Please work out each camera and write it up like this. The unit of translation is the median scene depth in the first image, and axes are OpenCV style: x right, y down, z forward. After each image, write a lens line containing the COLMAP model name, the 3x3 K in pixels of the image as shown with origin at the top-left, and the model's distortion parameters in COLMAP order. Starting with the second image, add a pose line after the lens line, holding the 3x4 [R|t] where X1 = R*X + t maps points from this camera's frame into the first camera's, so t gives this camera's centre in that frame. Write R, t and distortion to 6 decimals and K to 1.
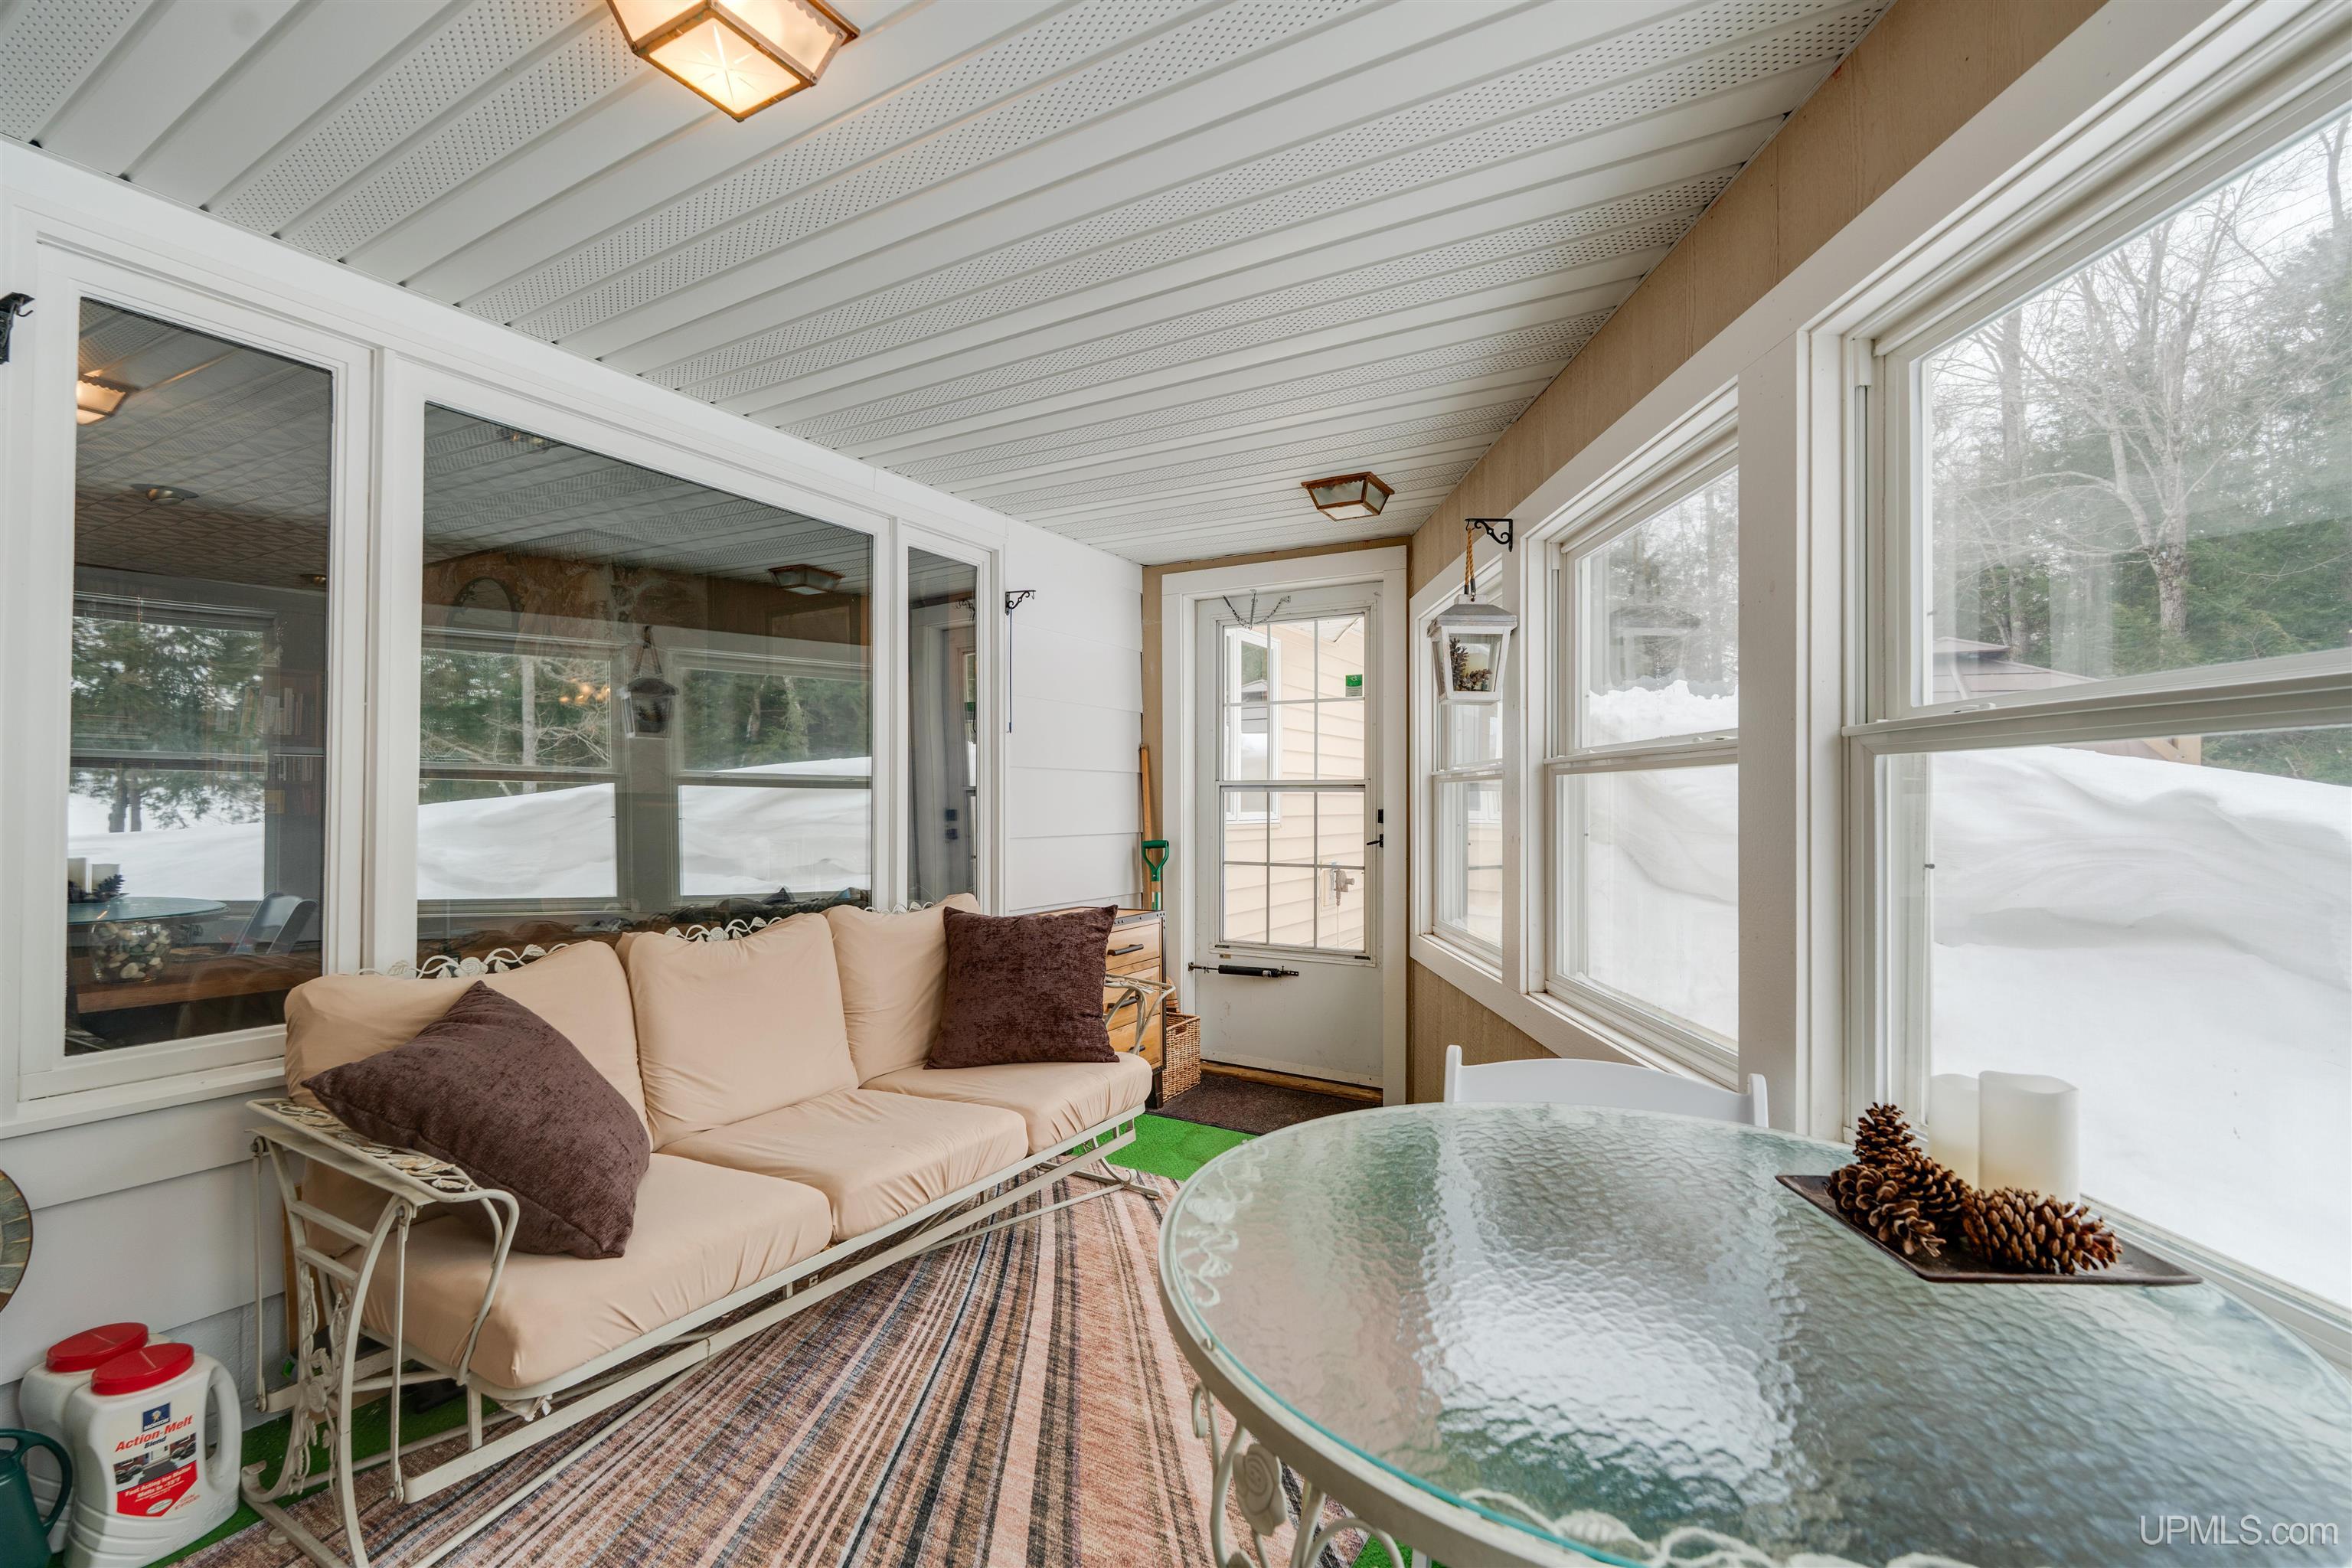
lens RADIAL K [[1036.5, 0, 1171.3], [0, 1036.5, 789.6], [0, 0, 1]] dist [-0.000221, 0.000102]
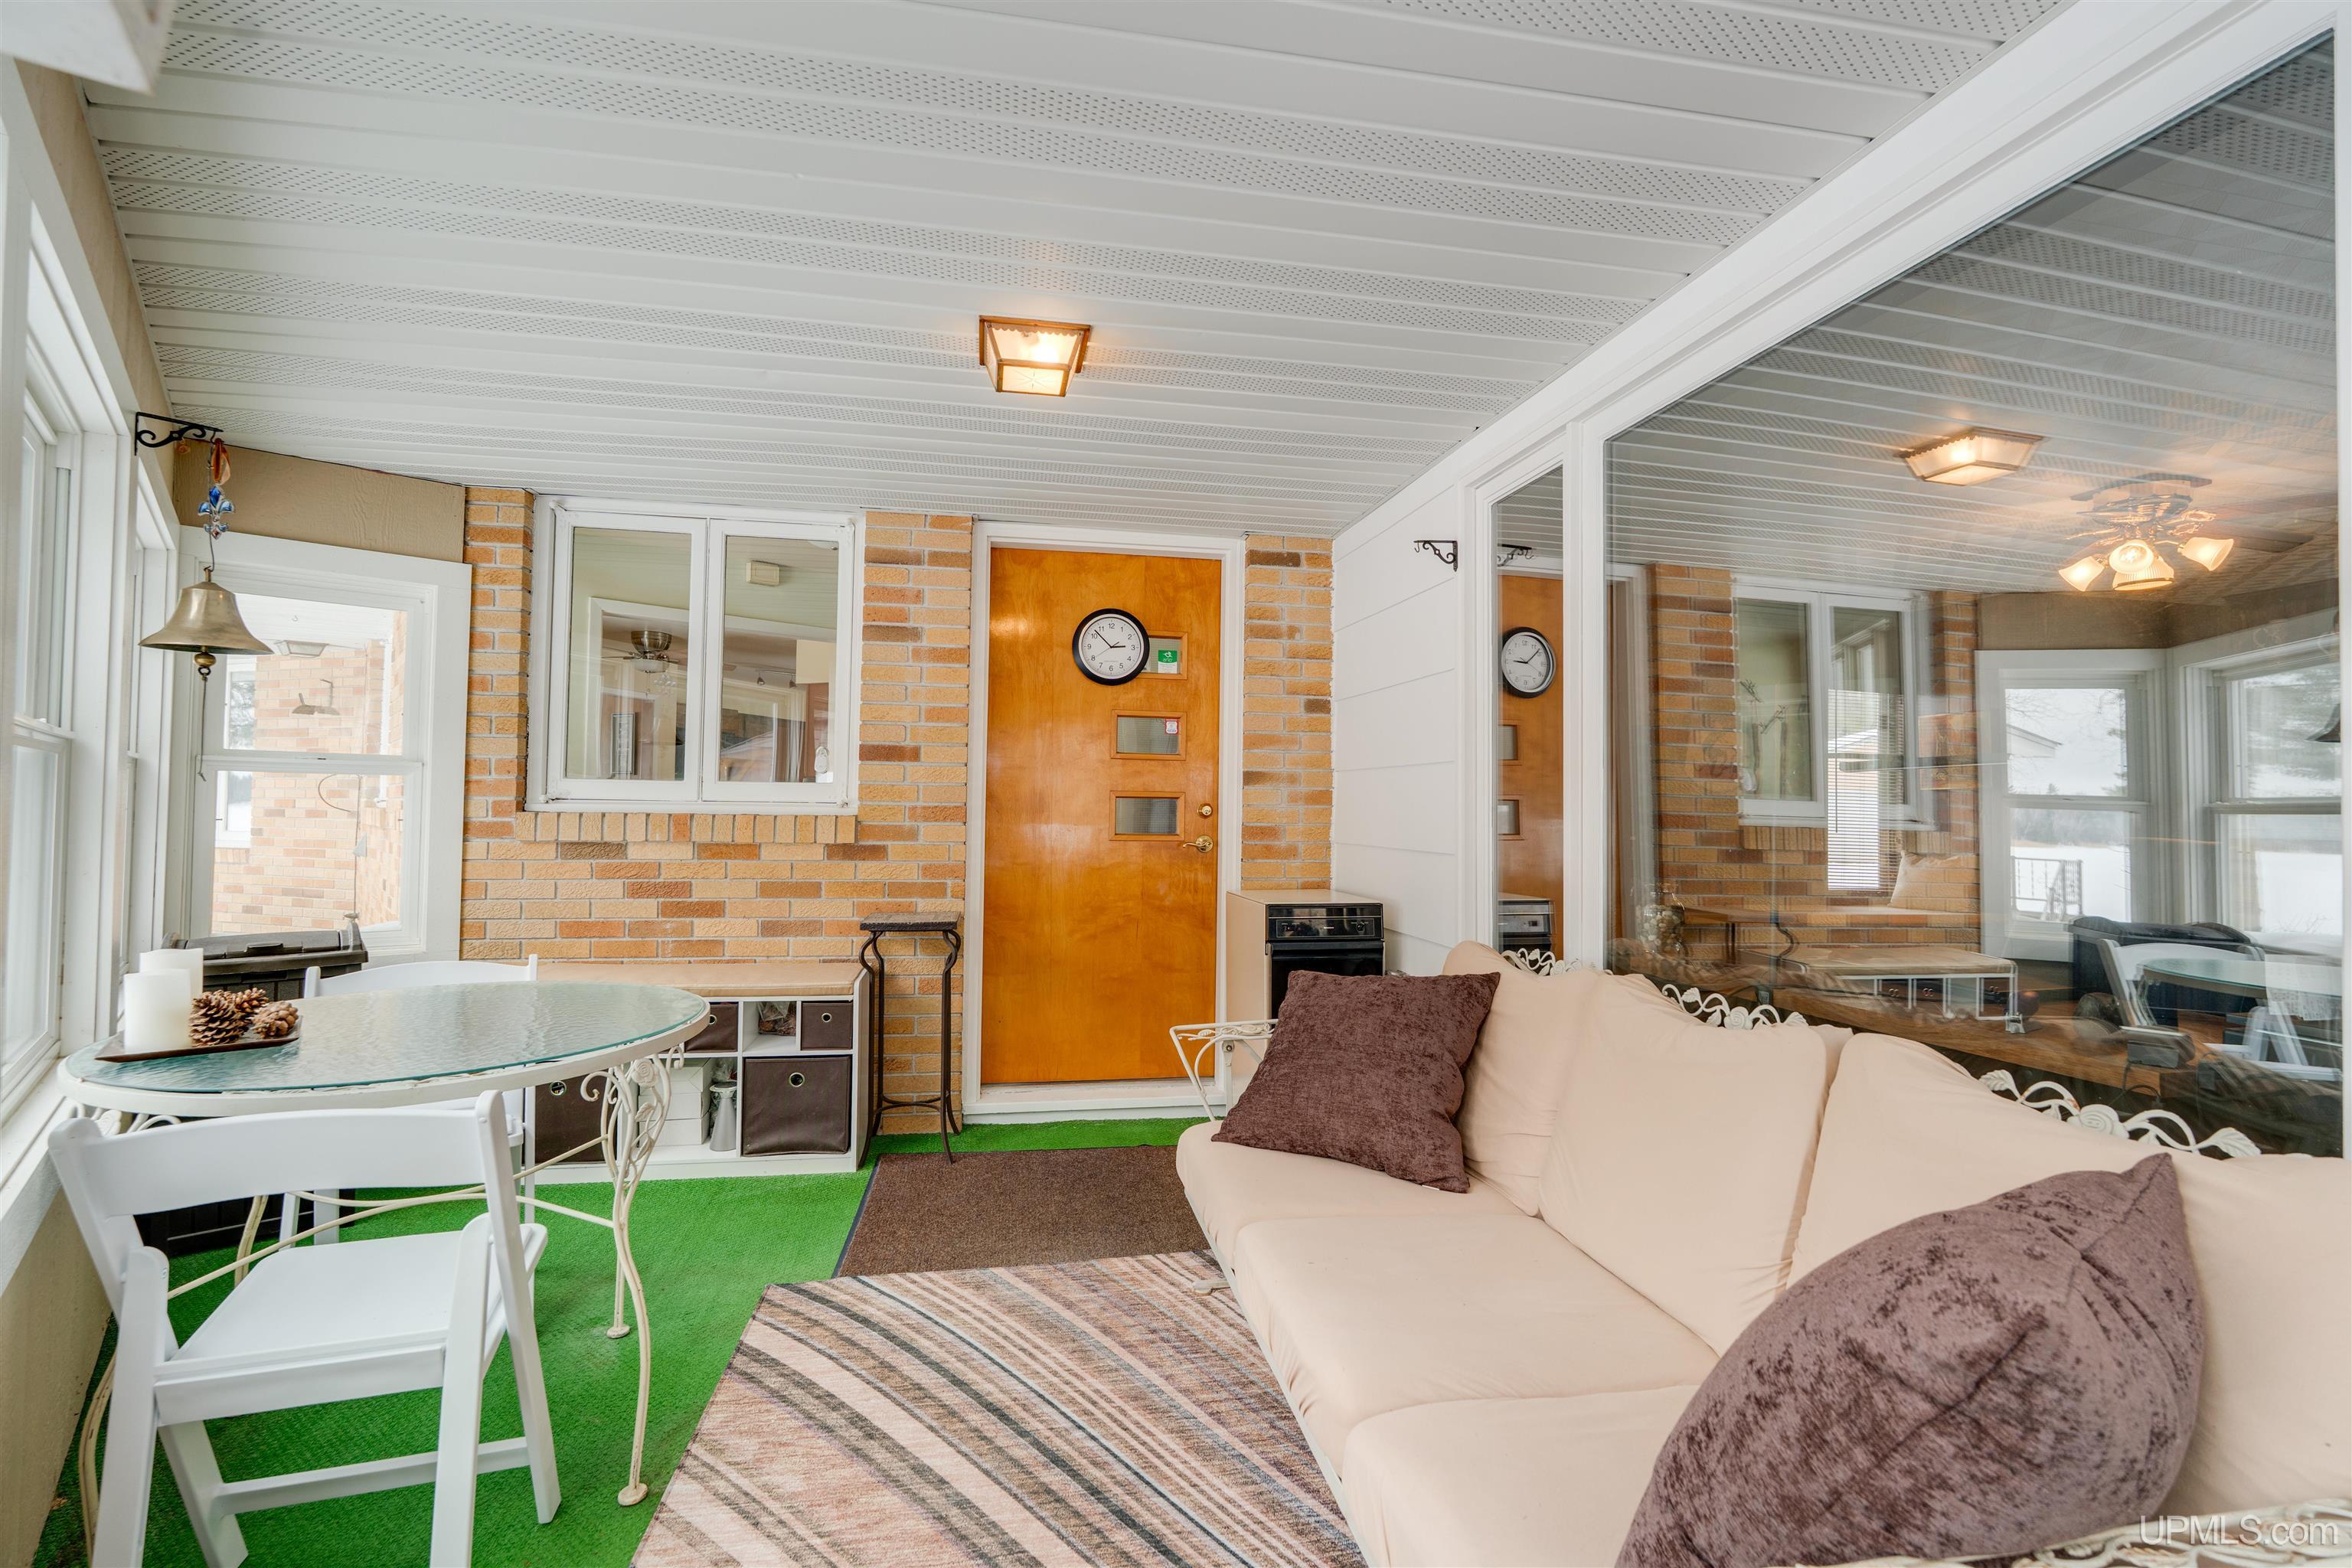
lens RADIAL K [[1036.5, 0, 1171.3], [0, 1036.5, 789.6], [0, 0, 1]] dist [-0.000221, 0.000102]
pose [[-0.753843, -0.023006, -0.656652, 0.322068], [-0.008224, 0.999639, -0.025581, 0.020512], [0.657004, -0.013884, -0.753760, 1.556418]]
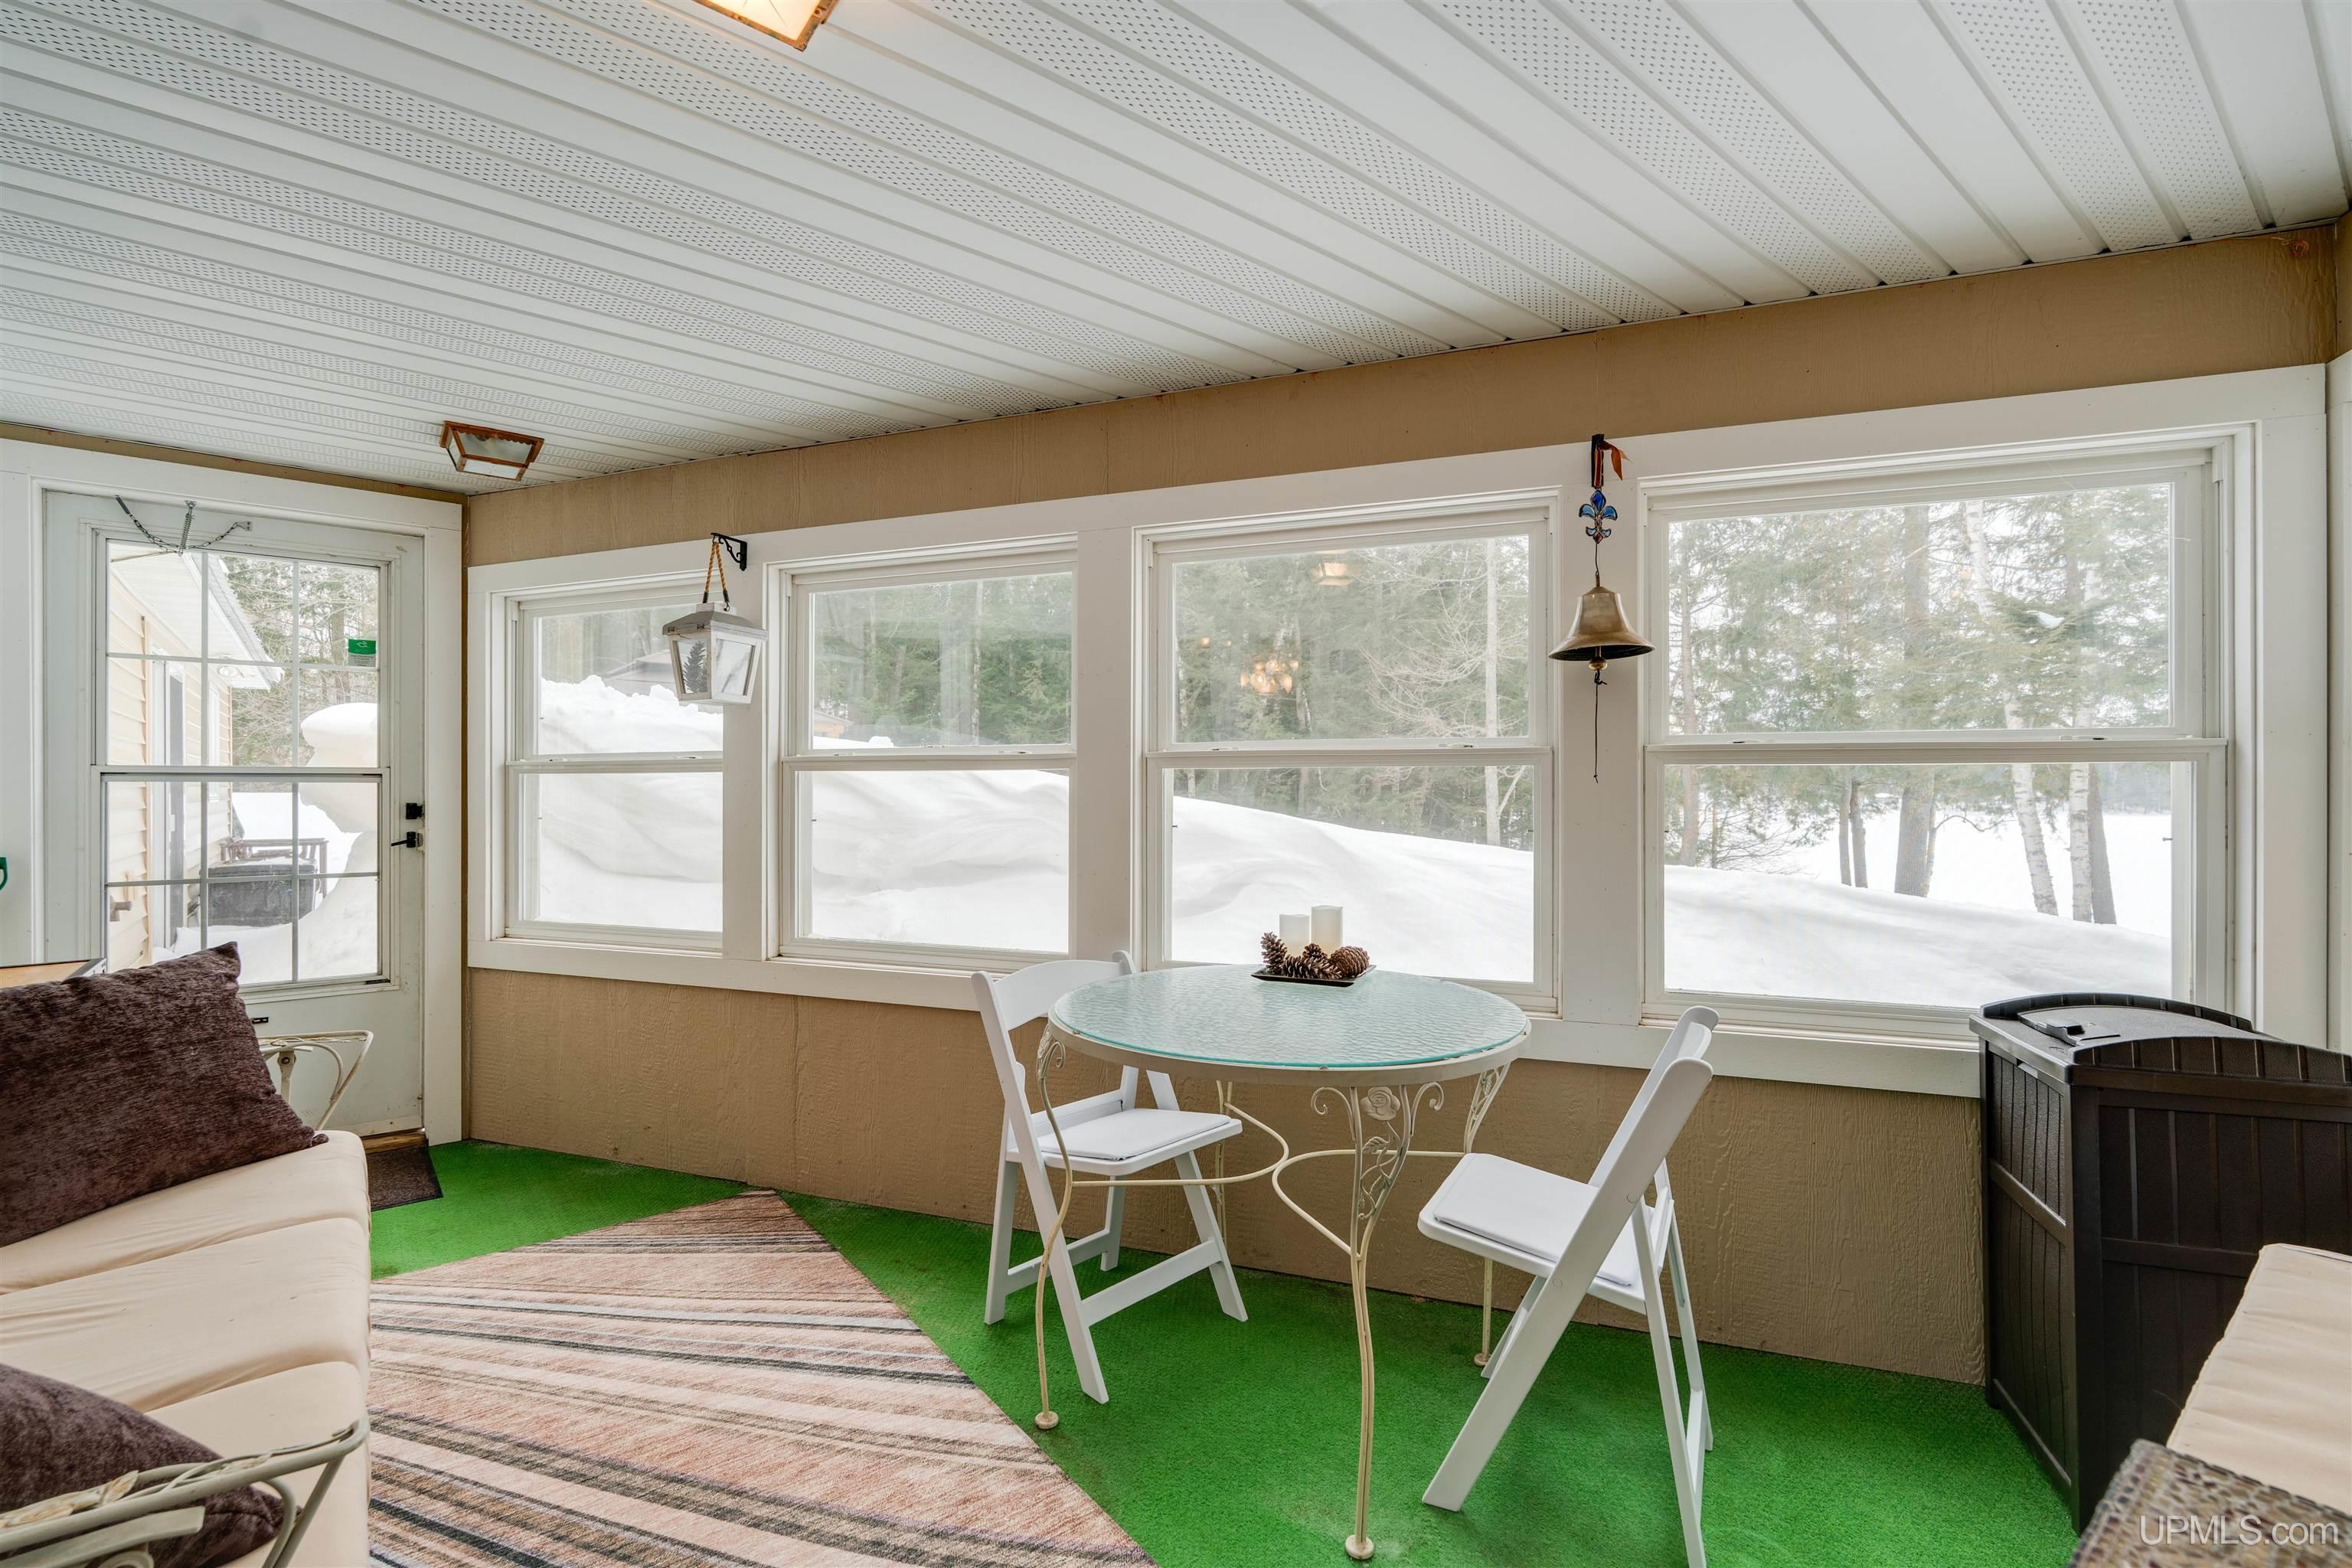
lens RADIAL K [[1036.5, 0, 1171.3], [0, 1036.5, 789.6], [0, 0, 1]] dist [-0.000221, 0.000102]
pose [[0.352750, -0.002728, 0.935714, -0.730621], [-0.006334, 0.999966, 0.005303, -0.001390], [-0.935696, -0.007797, 0.352721, 0.218836]]
